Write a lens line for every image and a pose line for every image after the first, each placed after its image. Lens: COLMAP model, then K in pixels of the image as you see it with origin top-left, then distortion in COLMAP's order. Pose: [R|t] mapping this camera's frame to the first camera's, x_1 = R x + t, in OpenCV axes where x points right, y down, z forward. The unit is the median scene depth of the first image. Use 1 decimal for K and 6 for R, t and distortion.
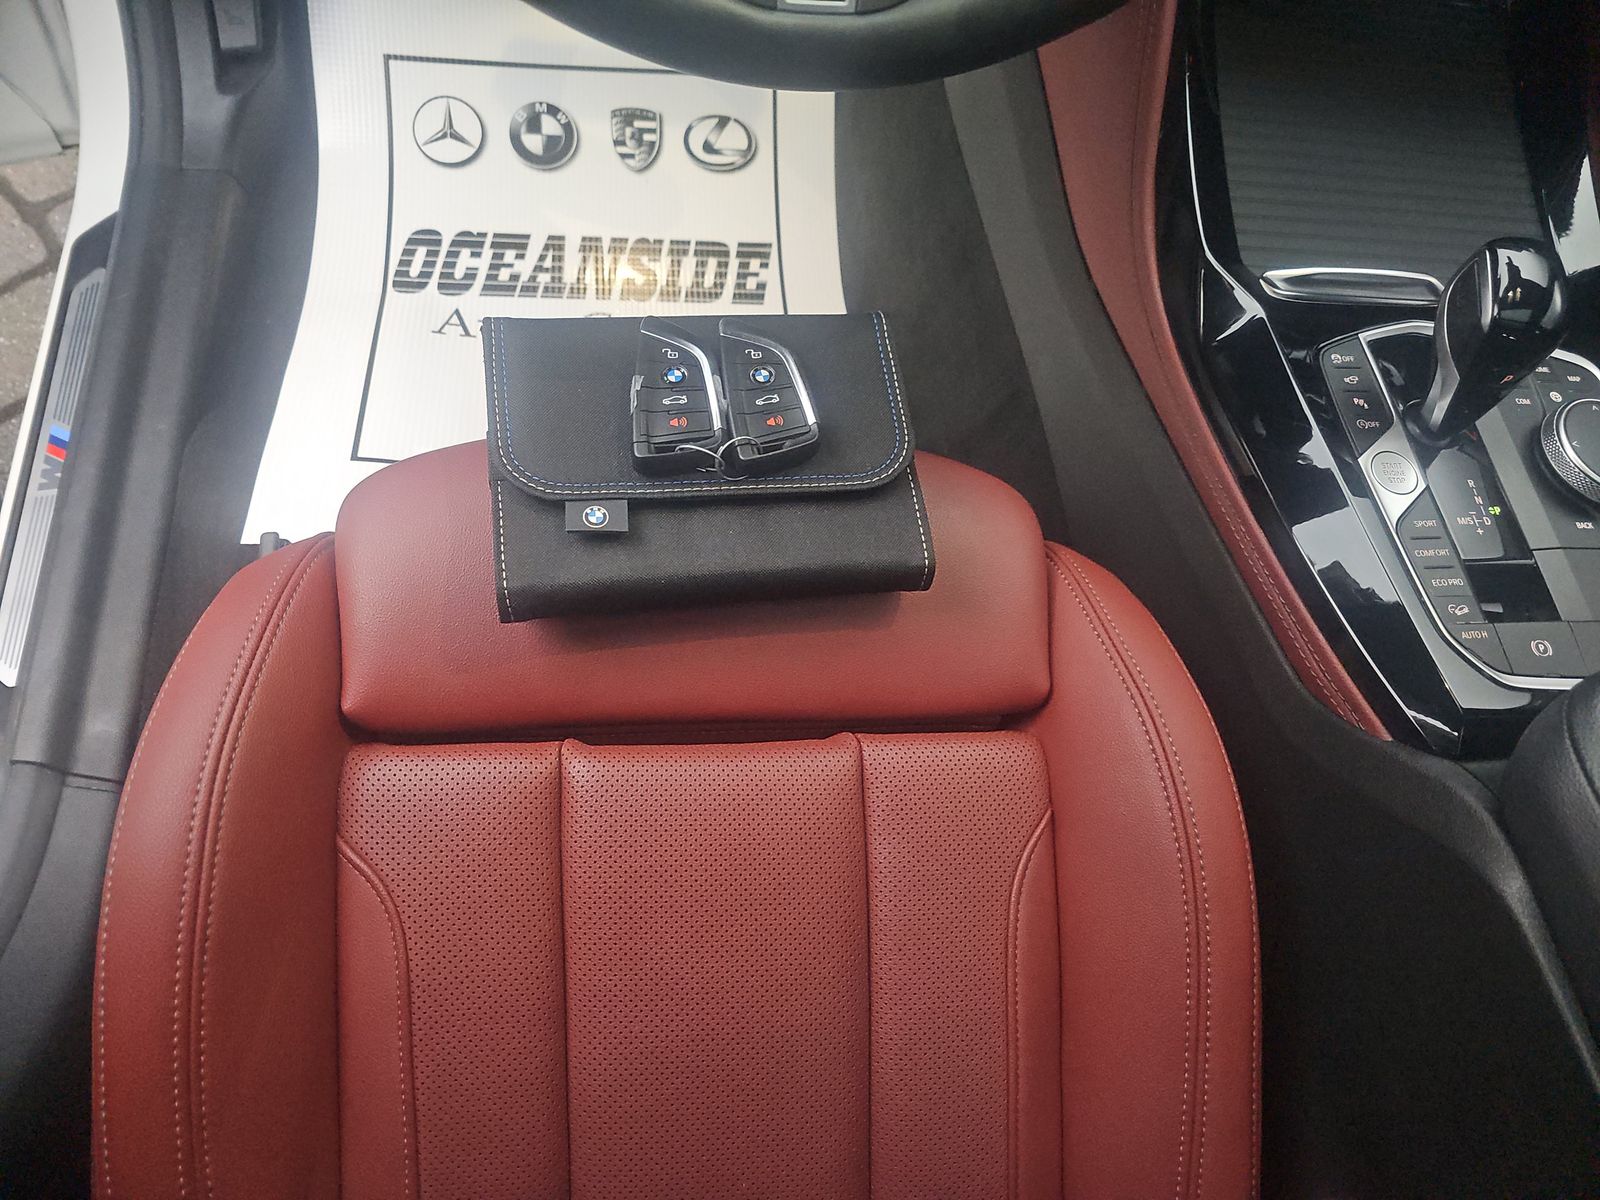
lens RADIAL K [[1103.1, 0, 800.0], [0, 1103.1, 600.0], [0, 0, 1]] dist [0.063917, -0.029417]
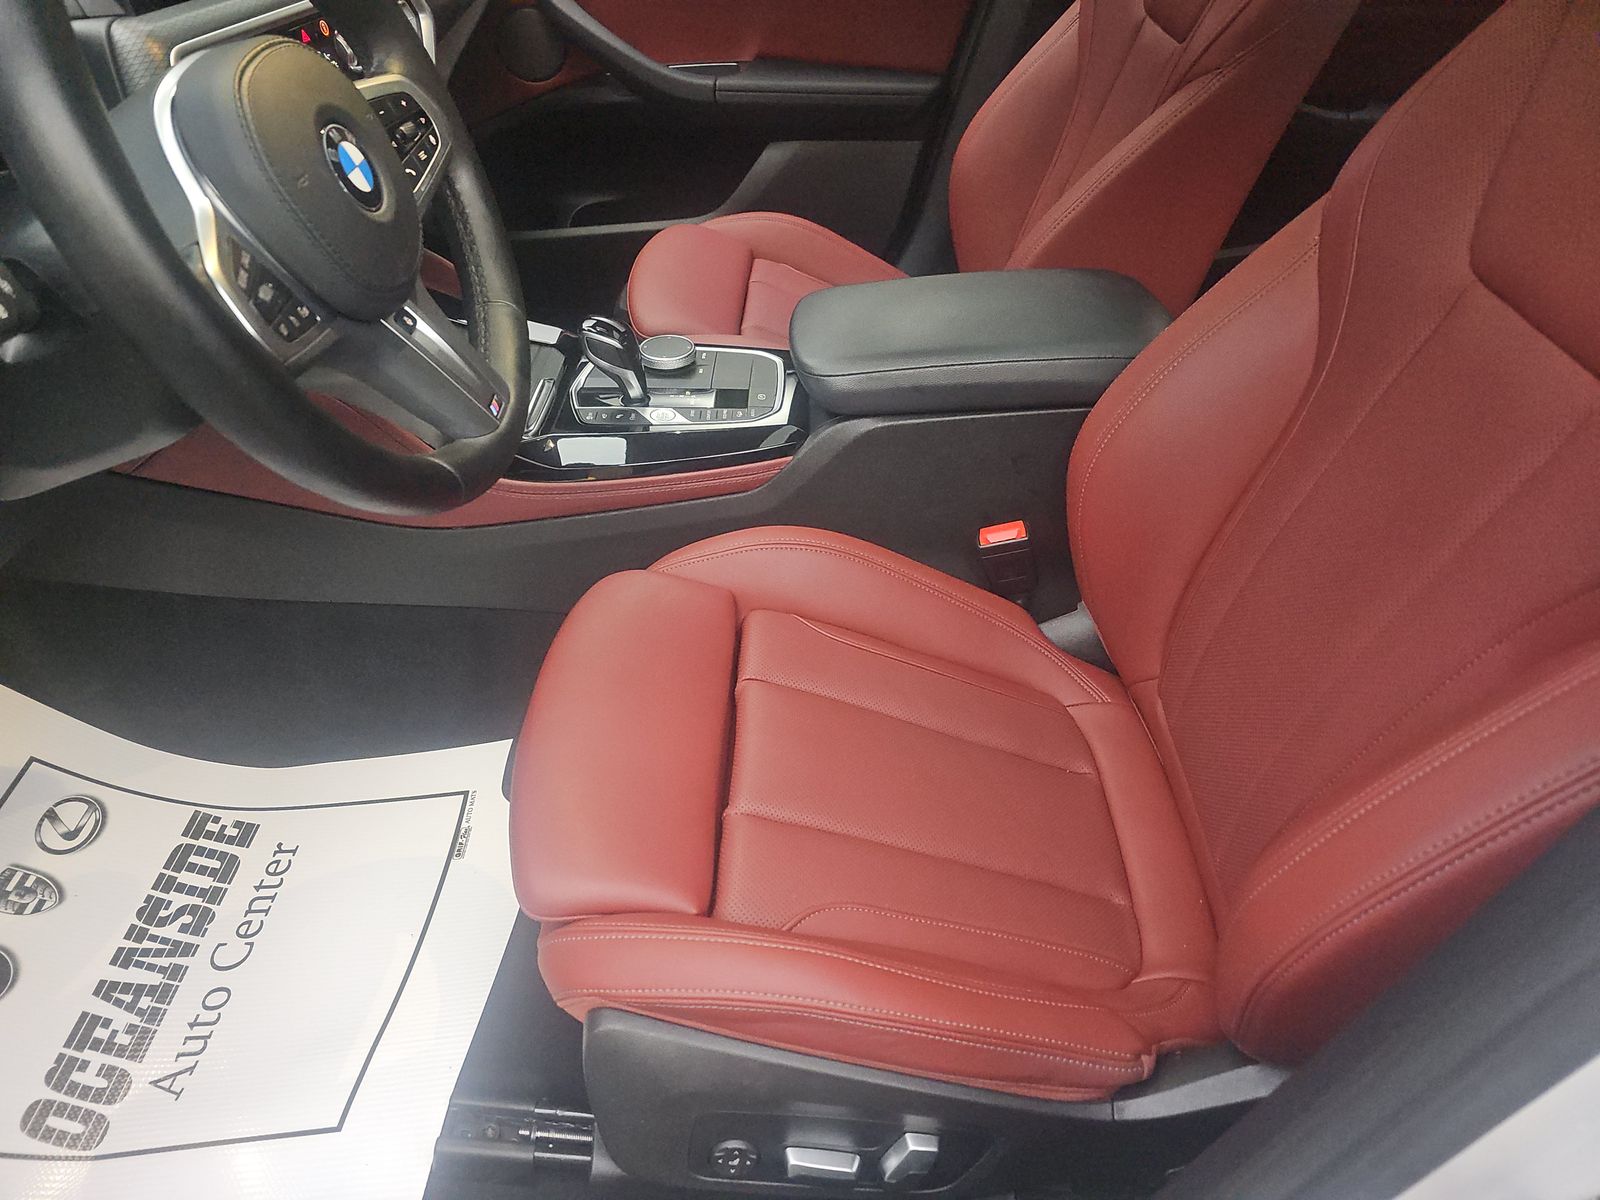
lens RADIAL K [[1103.1, 0, 800.0], [0, 1103.1, 600.0], [0, 0, 1]] dist [0.063917, -0.029417]
pose [[0.098964, -0.735553, 0.670200, -0.579406], [0.885084, 0.372879, 0.278546, -0.184424], [-0.454789, 0.565617, 0.687927, -0.165229]]
